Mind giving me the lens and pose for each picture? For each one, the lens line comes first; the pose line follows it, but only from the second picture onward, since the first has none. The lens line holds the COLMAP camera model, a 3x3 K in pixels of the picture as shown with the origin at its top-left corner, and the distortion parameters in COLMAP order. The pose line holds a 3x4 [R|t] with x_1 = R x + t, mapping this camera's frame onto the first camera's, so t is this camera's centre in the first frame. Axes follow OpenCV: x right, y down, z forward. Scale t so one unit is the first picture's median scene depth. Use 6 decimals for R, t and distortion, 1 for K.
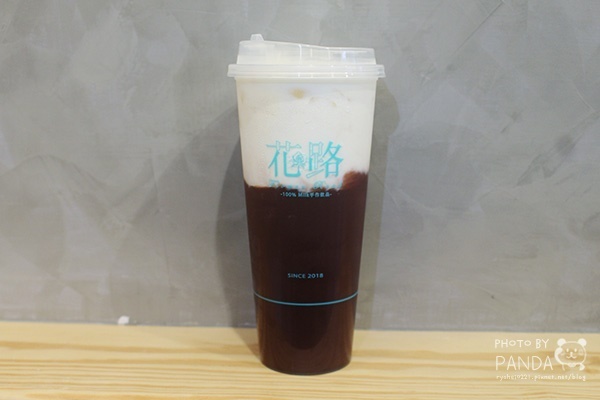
lens RADIAL K [[765.9, 0, 300.0], [0, 765.9, 200.0], [0, 0, 1]] dist [-0.078909, 0.029664]
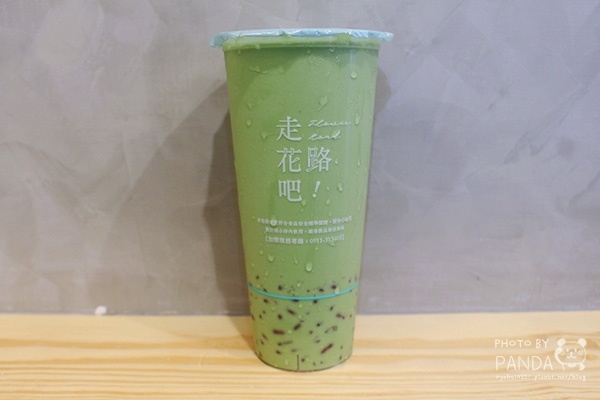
lens RADIAL K [[600.2, 0, 300.0], [0, 600.2, 200.0], [0, 0, 1]] dist [-0.092817, 0.009527]
pose [[0.998777, -0.021500, 0.044533, -0.008446], [0.019943, 0.999185, 0.035102, -0.005055], [-0.045252, -0.034171, 0.998391, 0.254087]]
